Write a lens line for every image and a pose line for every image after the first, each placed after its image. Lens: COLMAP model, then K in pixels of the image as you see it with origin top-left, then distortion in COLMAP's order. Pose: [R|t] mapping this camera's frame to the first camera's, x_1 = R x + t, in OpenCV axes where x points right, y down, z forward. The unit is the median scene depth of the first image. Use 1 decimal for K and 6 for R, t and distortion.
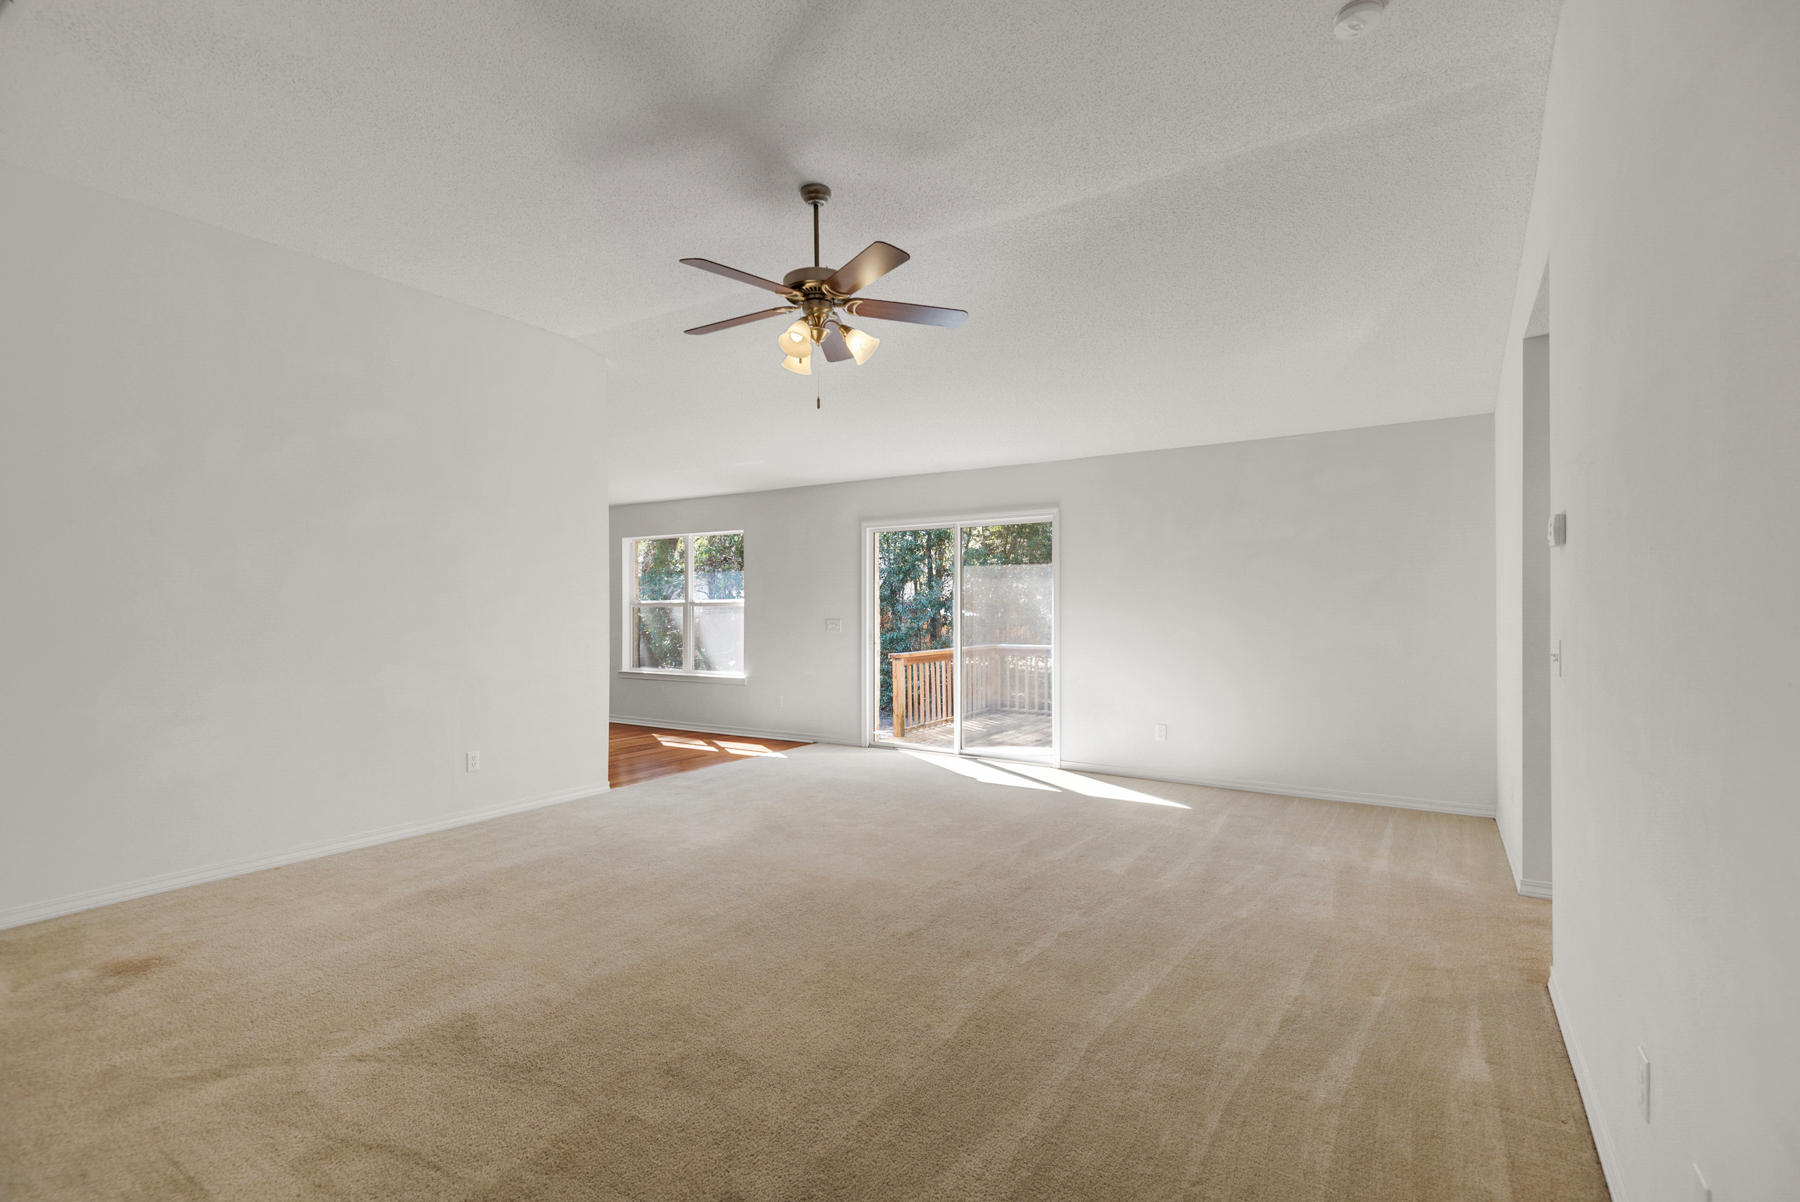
lens RADIAL K [[824.0, 0, 893.5], [0, 824.0, 606.4], [0, 0, 1]] dist [-0.001506, -0.000342]
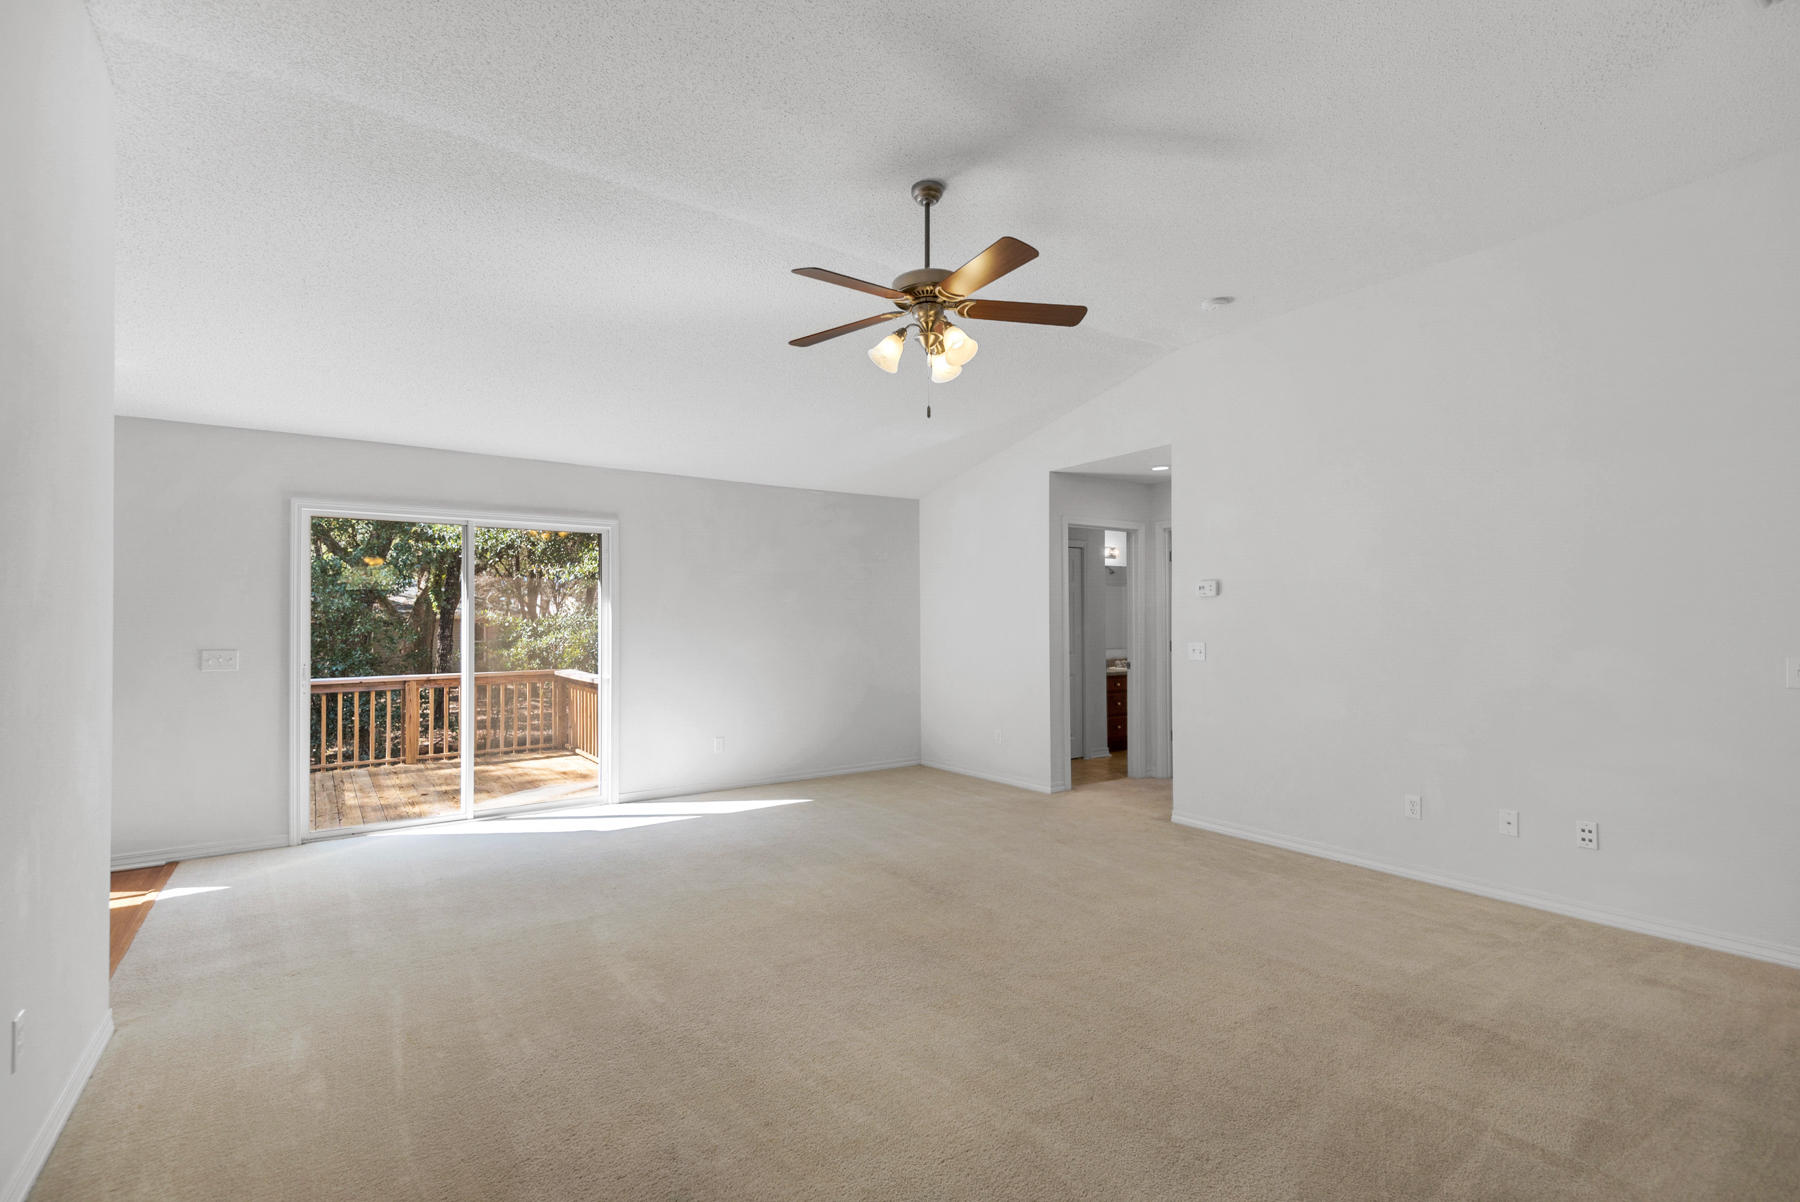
lens RADIAL K [[824.0, 0, 893.5], [0, 824.0, 606.4], [0, 0, 1]] dist [-0.001506, -0.000342]
pose [[0.390897, 0.013402, 0.920337, -0.599108], [0.006028, 0.999835, -0.017120, -0.005081], [-0.920415, 0.012240, 0.390751, 0.409973]]
